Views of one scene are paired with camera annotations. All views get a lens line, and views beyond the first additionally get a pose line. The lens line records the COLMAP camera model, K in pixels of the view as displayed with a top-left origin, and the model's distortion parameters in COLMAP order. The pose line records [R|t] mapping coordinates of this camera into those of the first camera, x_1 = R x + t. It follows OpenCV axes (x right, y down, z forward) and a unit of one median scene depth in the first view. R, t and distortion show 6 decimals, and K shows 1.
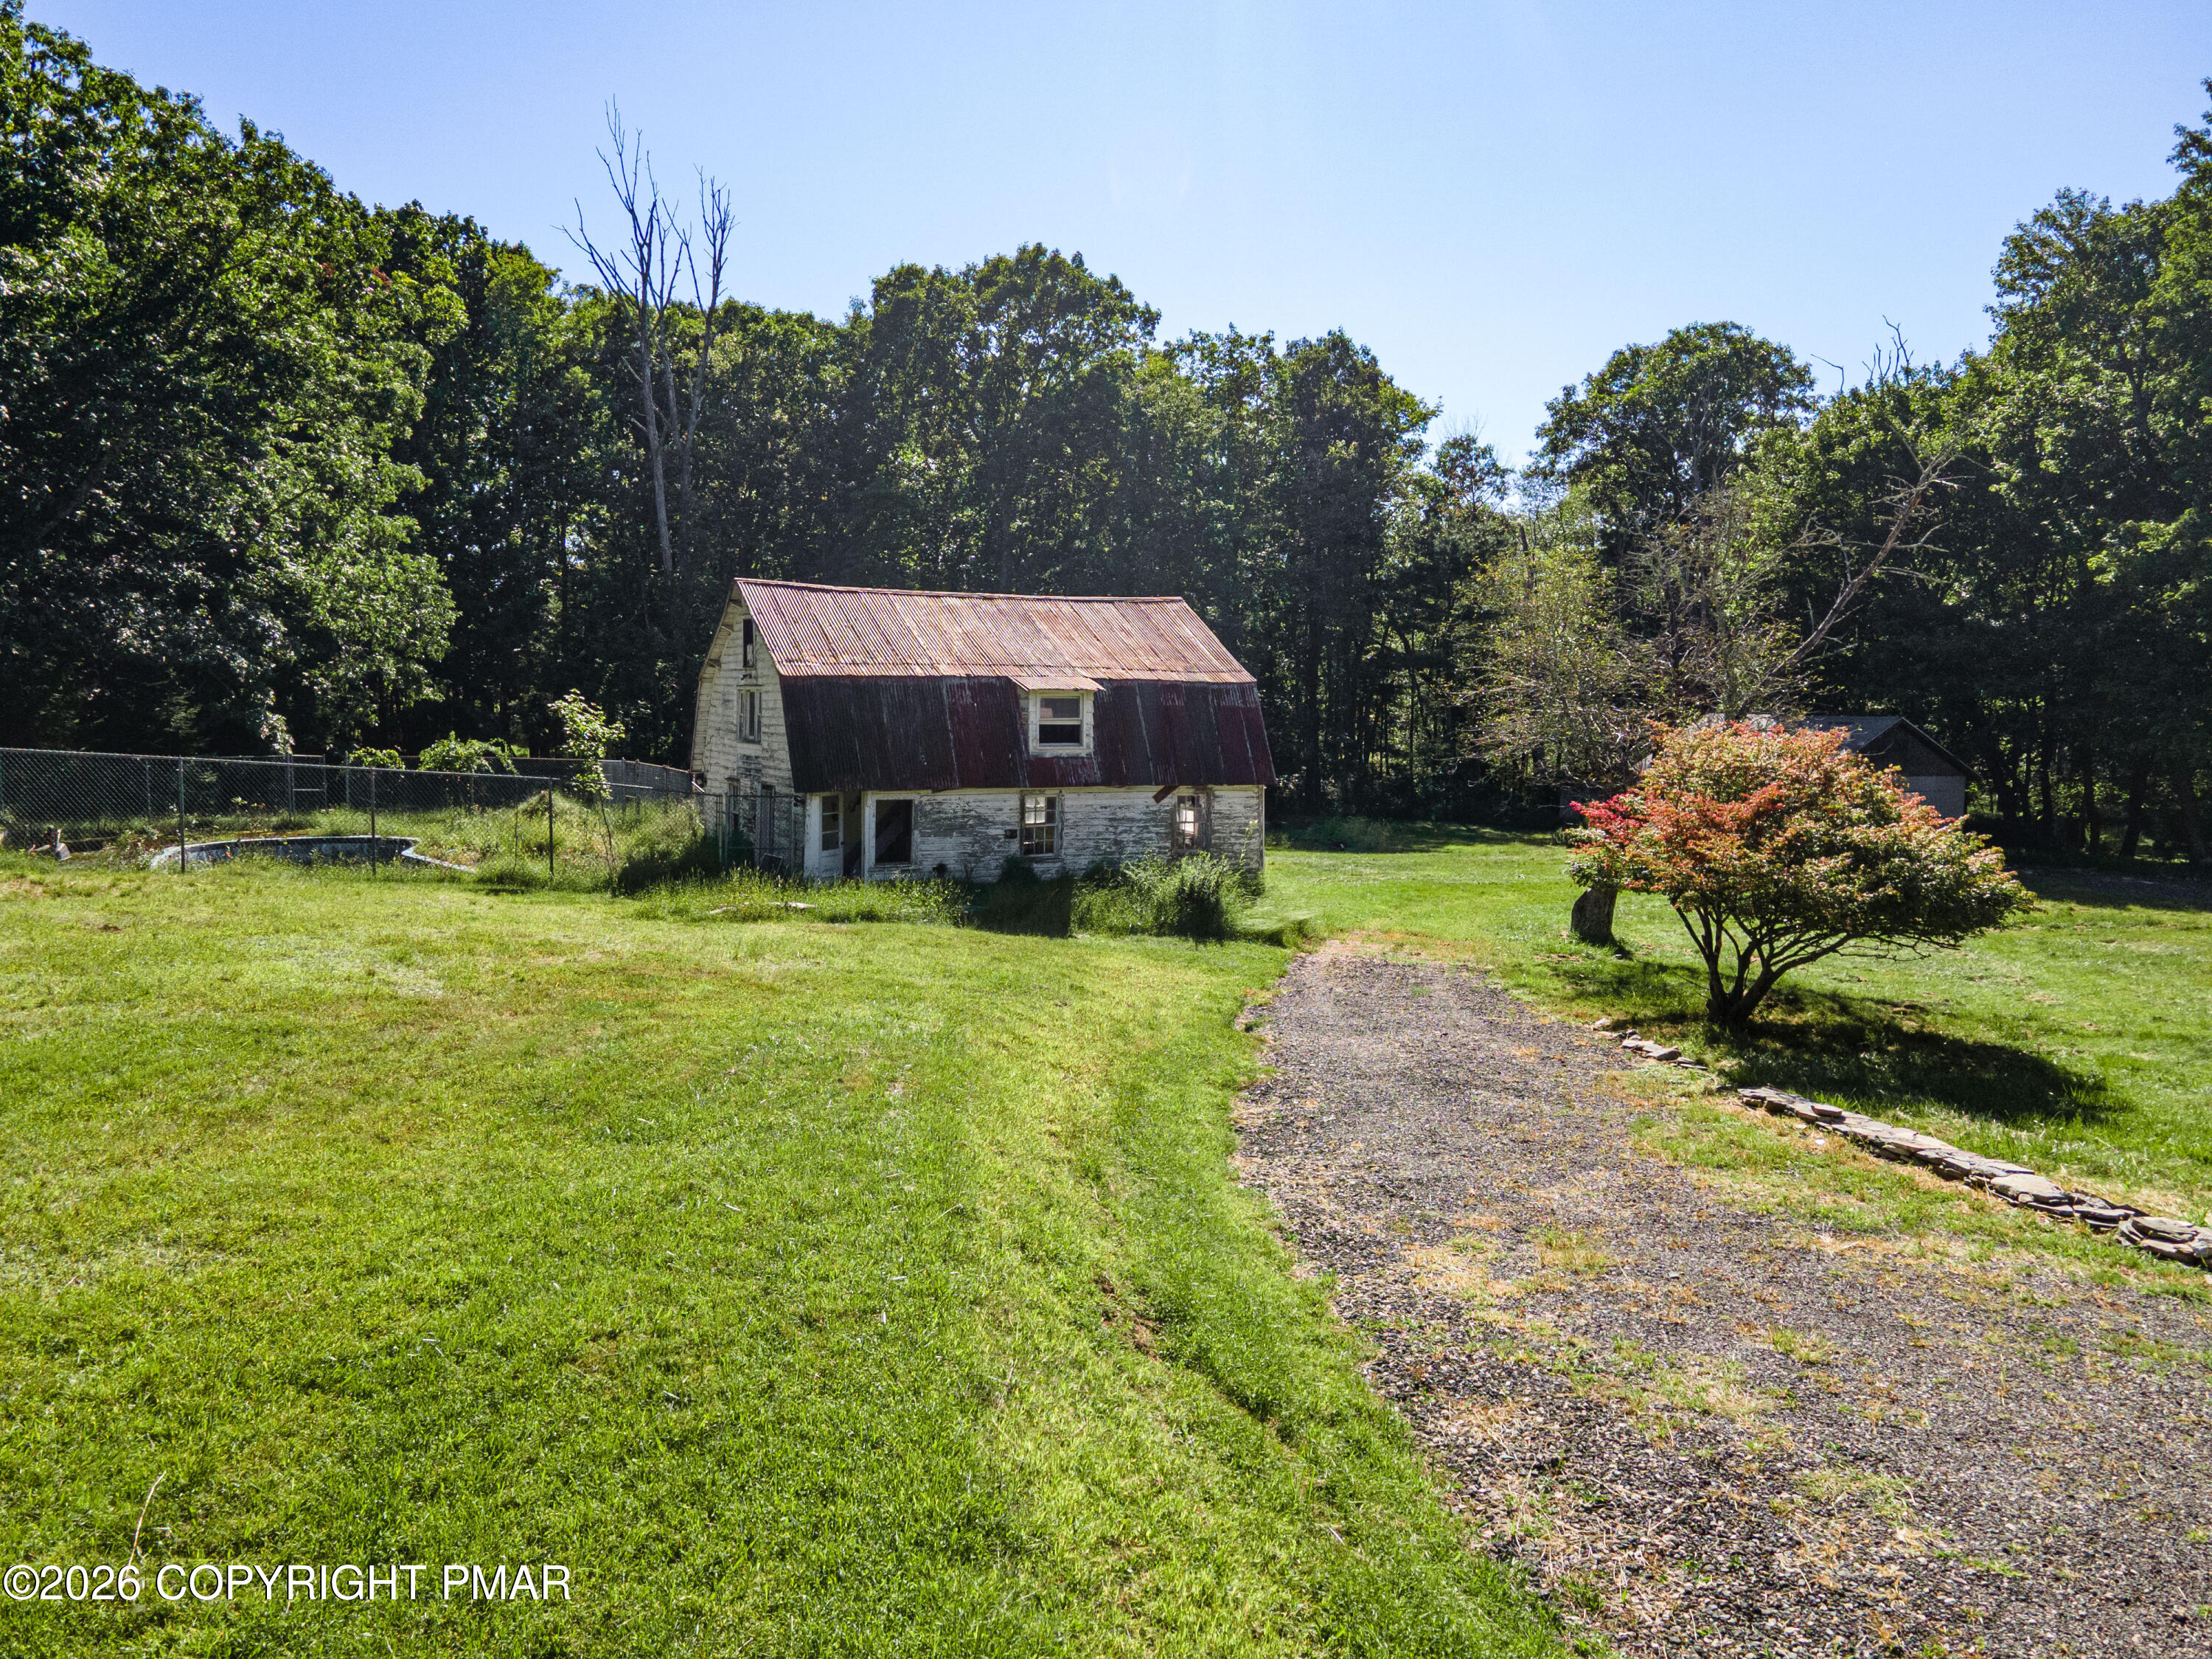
lens RADIAL K [[1628.3, 0, 1106.0], [0, 1628.3, 829.5], [0, 0, 1]] dist [0.013449, 0.062620]
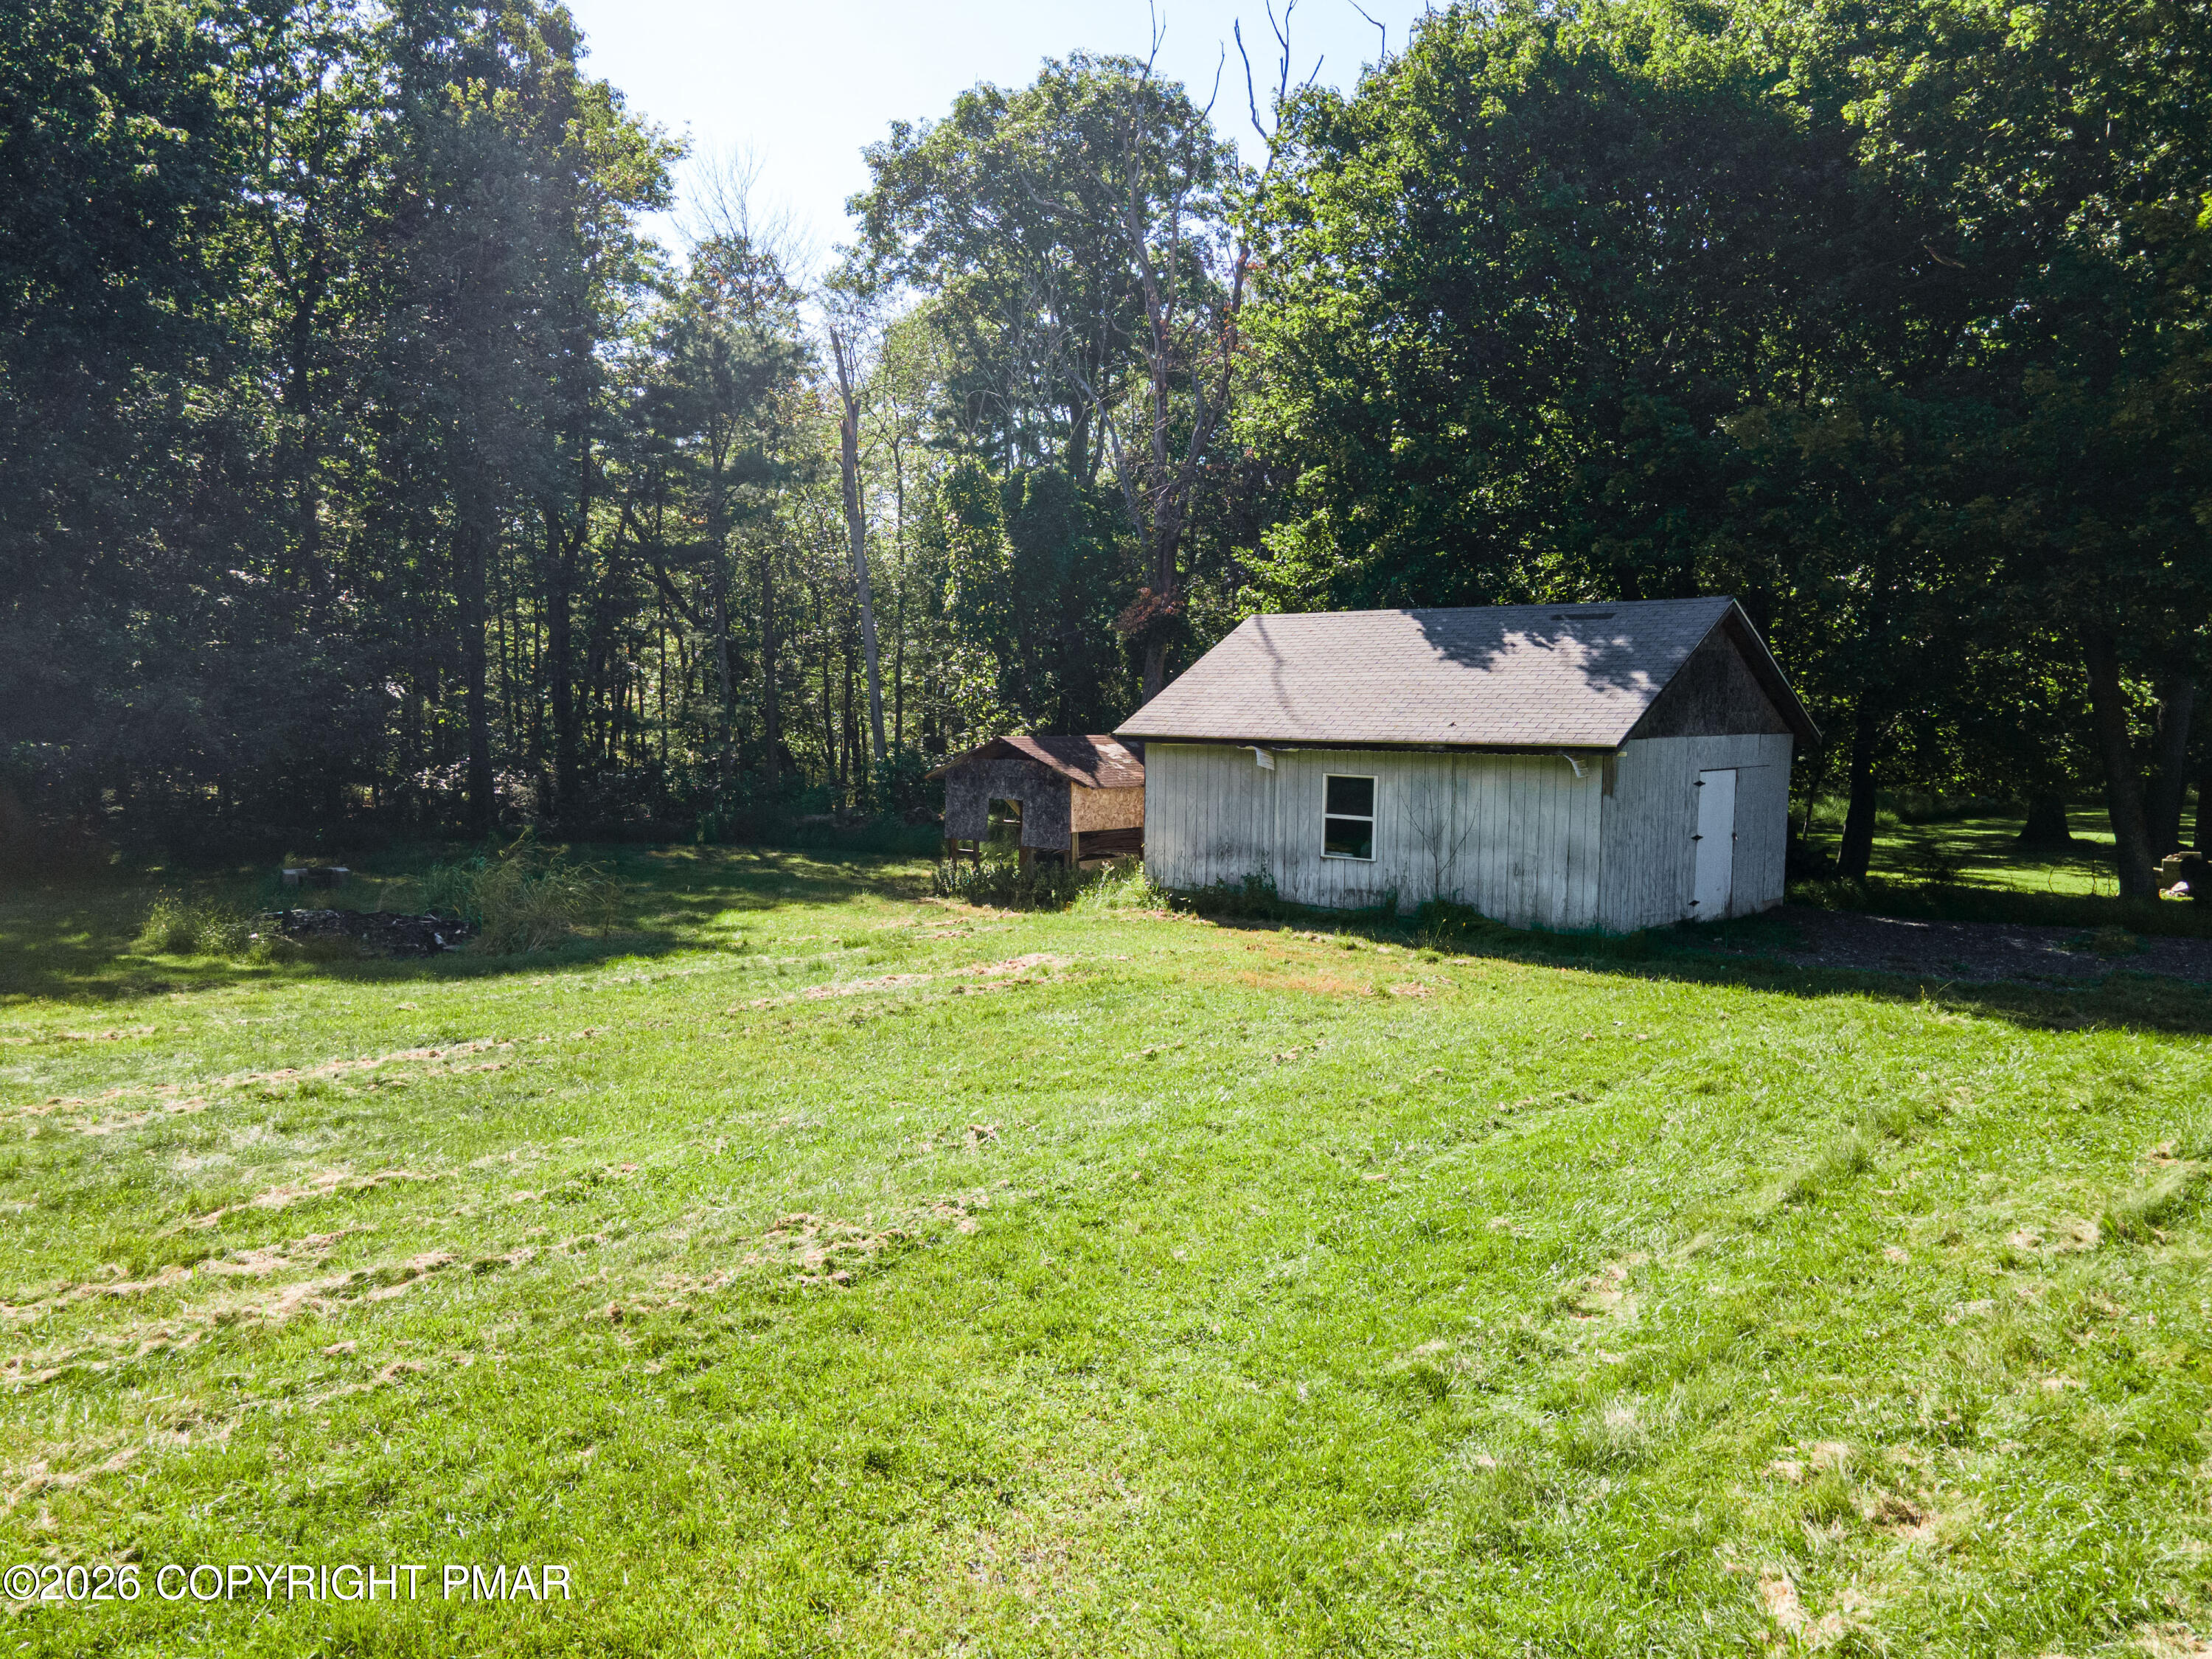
lens RADIAL K [[1628.3, 0, 1106.0], [0, 1628.3, 829.5], [0, 0, 1]] dist [0.013449, 0.062620]
pose [[0.909912, -0.036453, 0.413197, 0.110863], [0.035169, 0.999324, 0.010716, -0.012091], [-0.413309, 0.004781, 0.910578, 0.499186]]
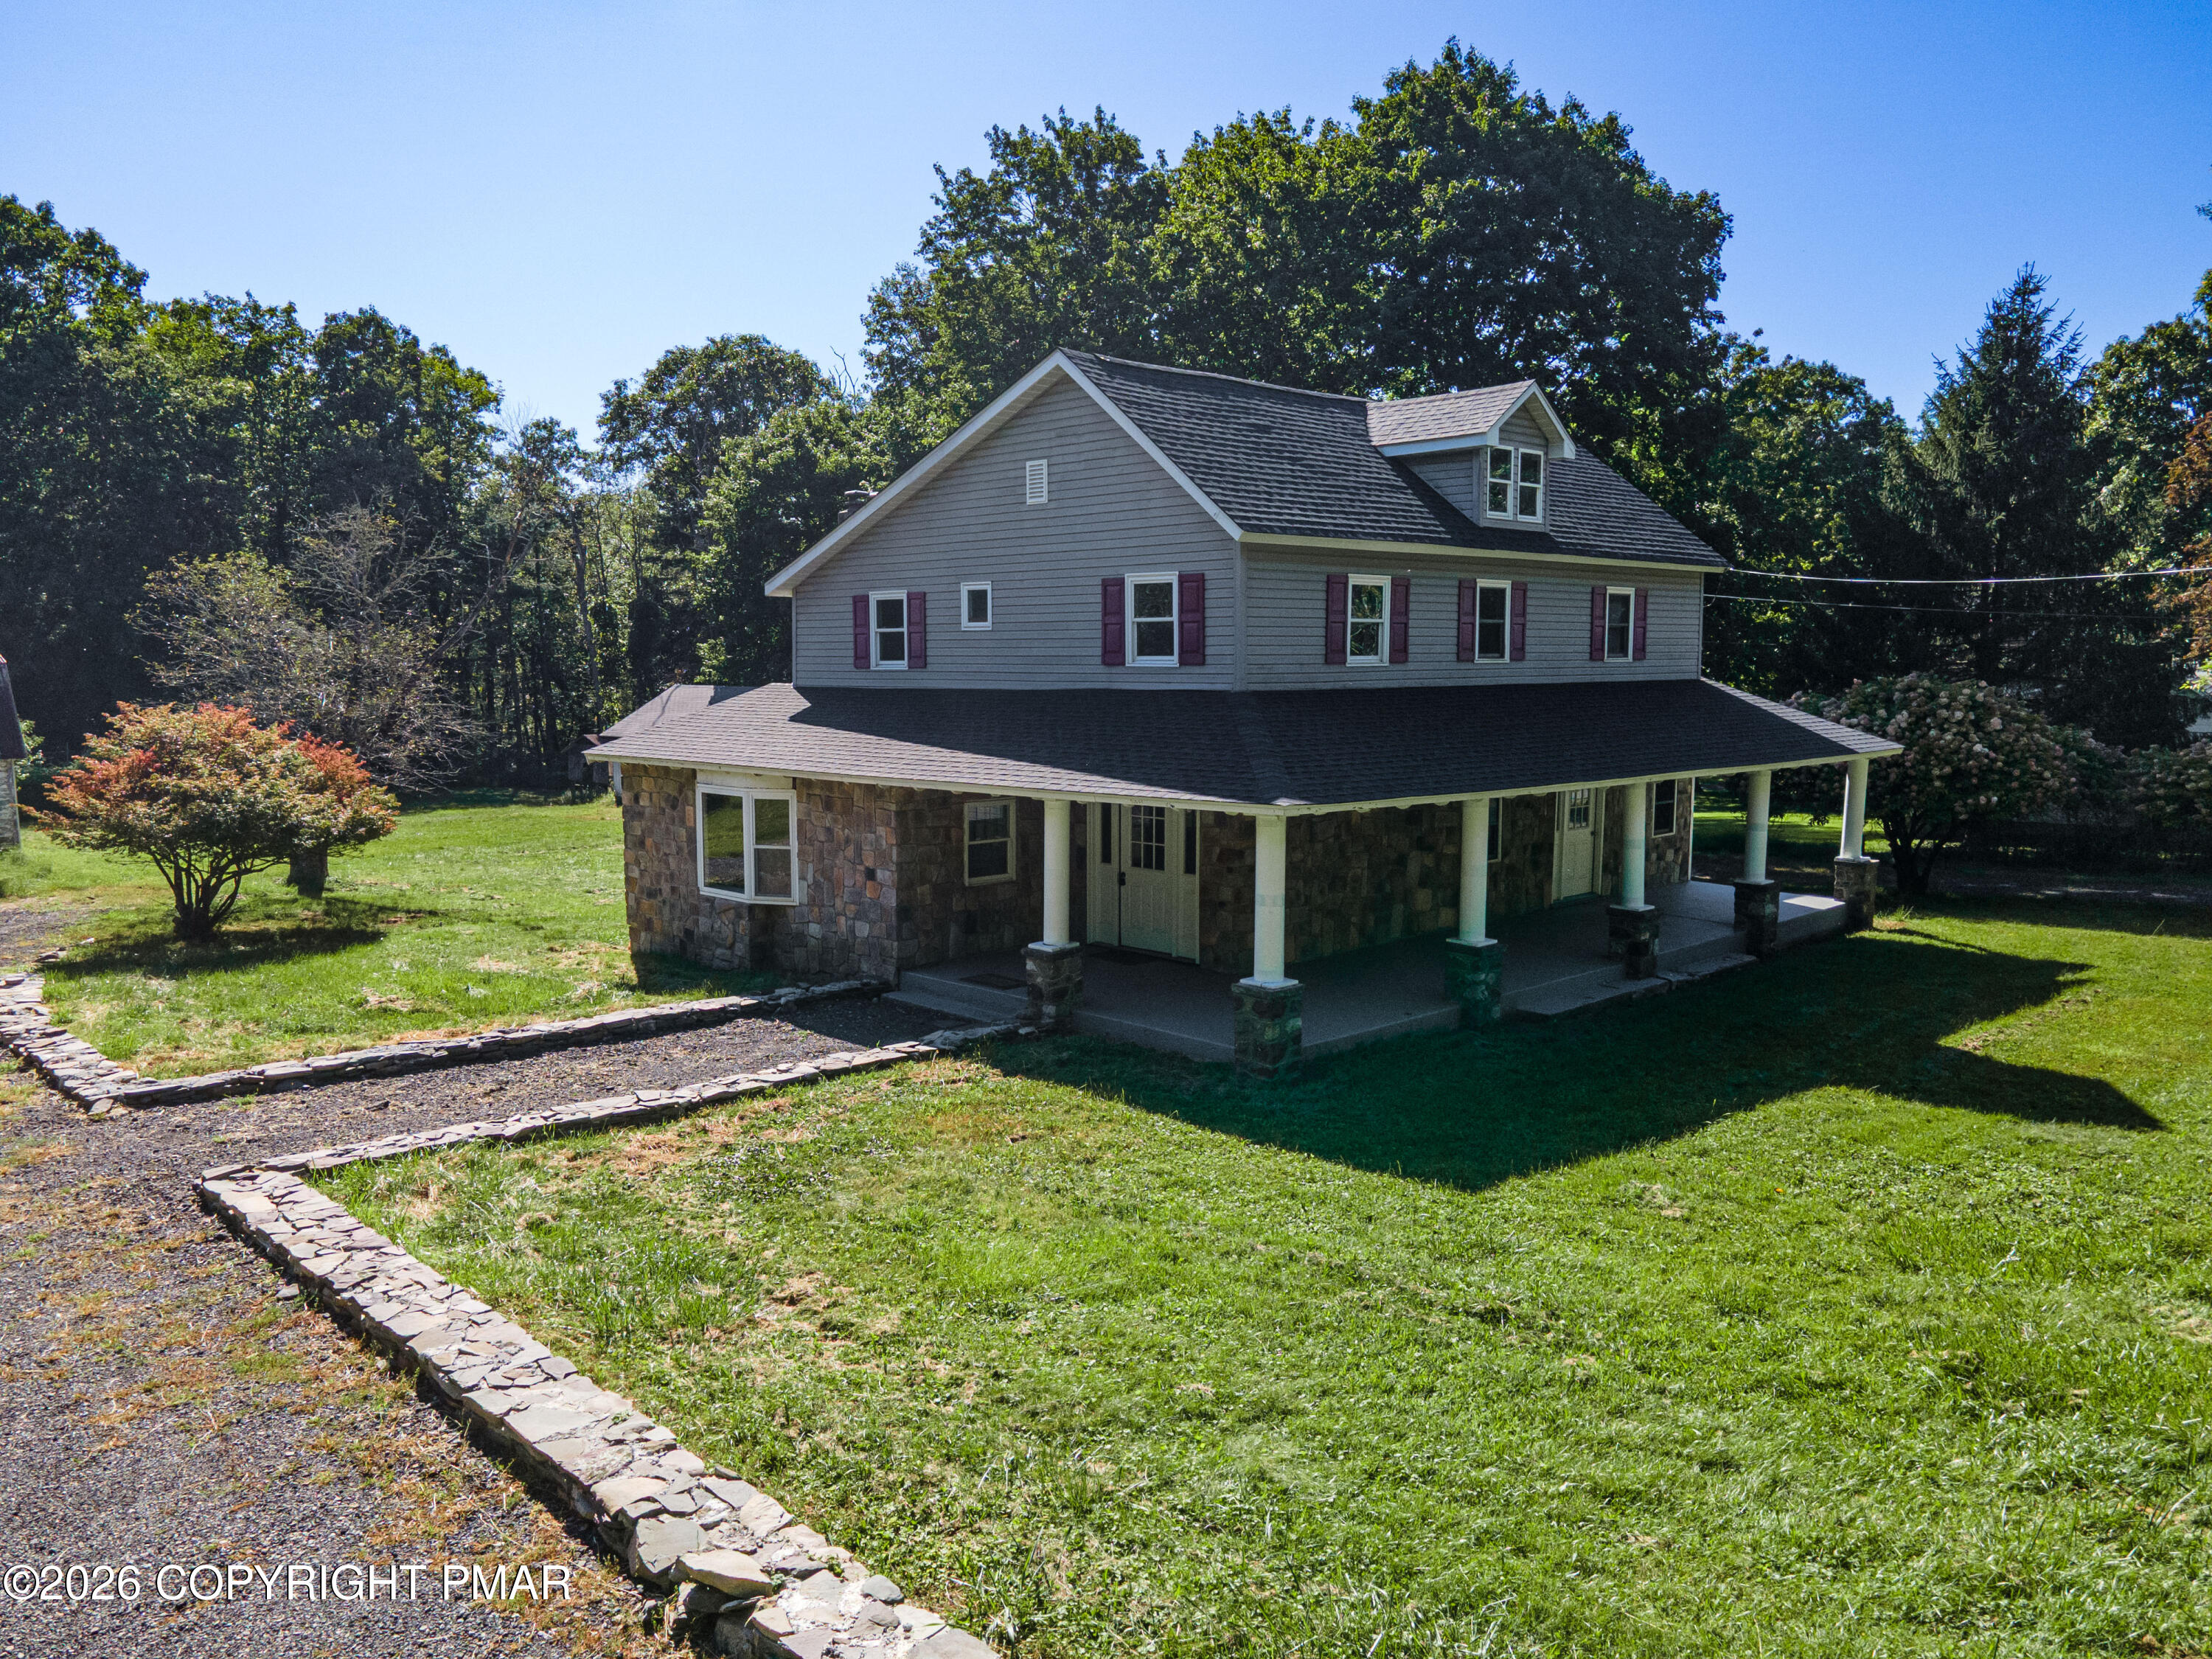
lens RADIAL K [[1635.5, 0, 1085.3], [0, 1635.5, 827.6], [0, 0, 1]] dist [0.011669, 0.064367]
pose [[0.916276, -0.047156, 0.397761, 0.148767], [0.039951, 0.998853, 0.026387, 0.007262], [-0.398549, -0.008287, 0.917109, -0.137601]]
